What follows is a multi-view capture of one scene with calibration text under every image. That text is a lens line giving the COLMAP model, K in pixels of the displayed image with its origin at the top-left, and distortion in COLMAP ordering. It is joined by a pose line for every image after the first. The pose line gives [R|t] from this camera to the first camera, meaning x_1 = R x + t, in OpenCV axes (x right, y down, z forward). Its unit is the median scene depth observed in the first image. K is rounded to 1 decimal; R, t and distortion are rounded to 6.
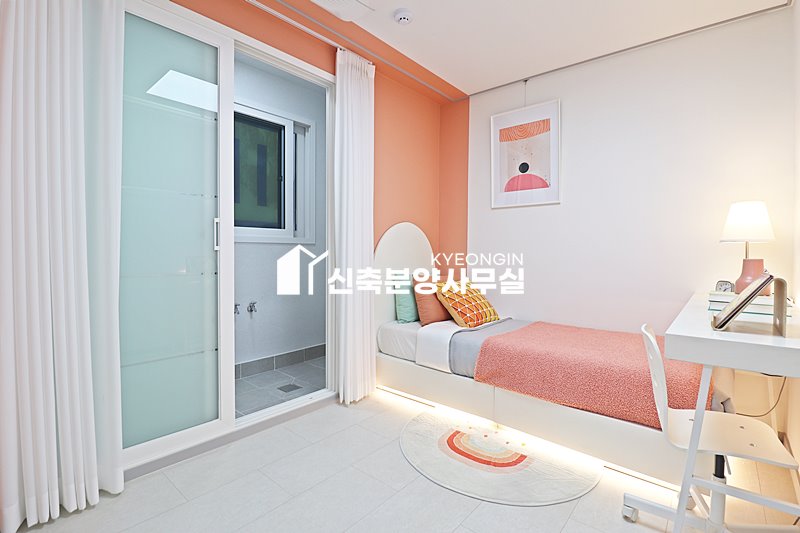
lens RADIAL K [[373.4, 0, 400.4], [0, 373.4, 257.2], [0, 0, 1]] dist [0.000611, -0.009891]
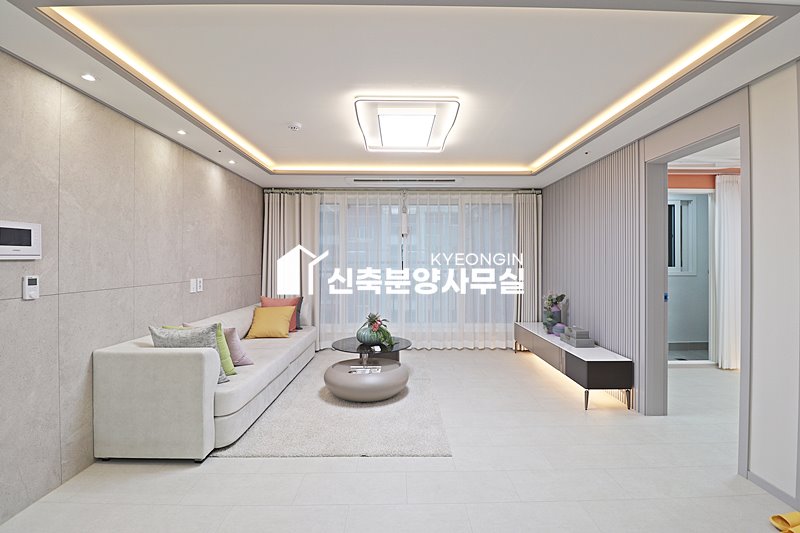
lens RADIAL K [[373.4, 0, 405.8], [0, 373.4, 259.7], [0, 0, 1]] dist [0.000611, -0.009891]
pose [[0.663454, -0.006053, -0.748193, 0.173774], [-0.008072, 0.999851, -0.015246, -0.094546], [0.748174, 0.016154, 0.663306, -1.284213]]
